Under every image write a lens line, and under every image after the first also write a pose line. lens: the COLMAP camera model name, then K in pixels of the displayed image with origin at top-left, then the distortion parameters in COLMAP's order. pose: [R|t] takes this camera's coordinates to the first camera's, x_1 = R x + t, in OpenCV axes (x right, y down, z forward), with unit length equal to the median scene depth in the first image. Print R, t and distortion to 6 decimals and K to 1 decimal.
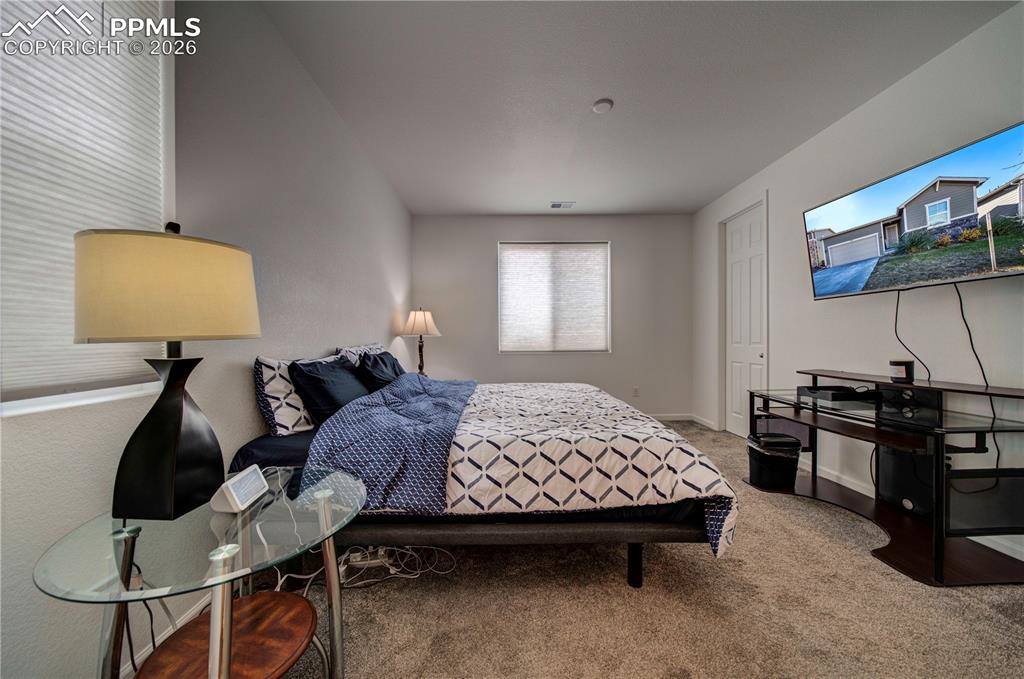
lens RADIAL K [[337.0, 0, 512.0], [0, 337.0, 339.5], [0, 0, 1]] dist [-0.000993, 0.000025]
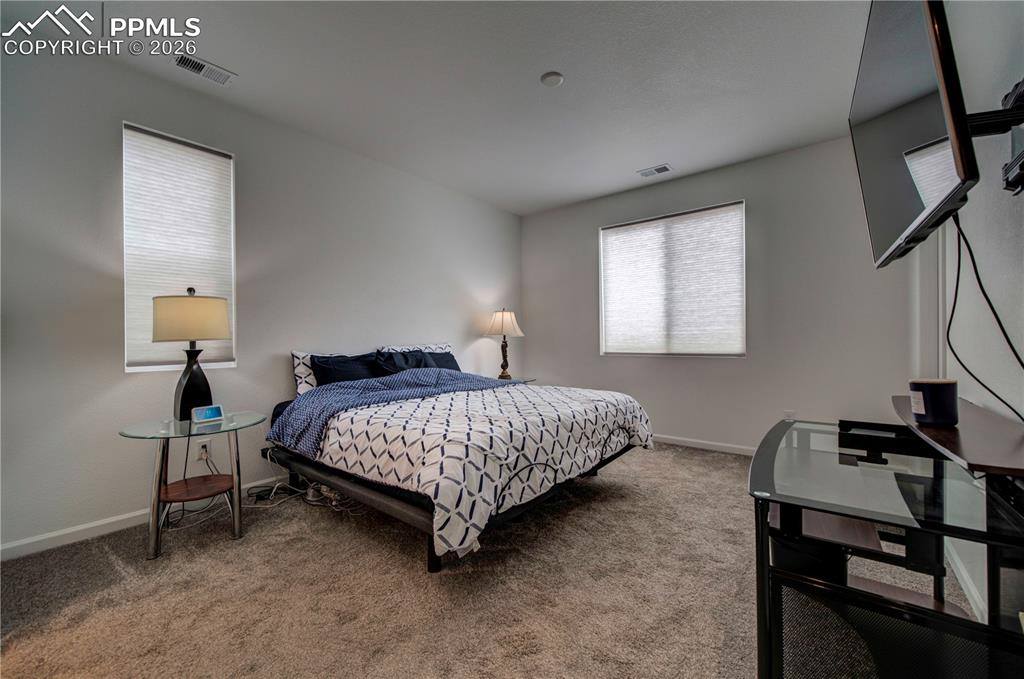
lens RADIAL K [[395.3, 0, 512.0], [0, 395.3, 339.5], [0, 0, 1]] dist [-0.000628, -0.000028]
pose [[0.779594, -0.002068, -0.626282, 1.204192], [0.002414, 0.999997, -0.000298, -0.001655], [0.626280, -0.001280, 0.779597, 0.162635]]
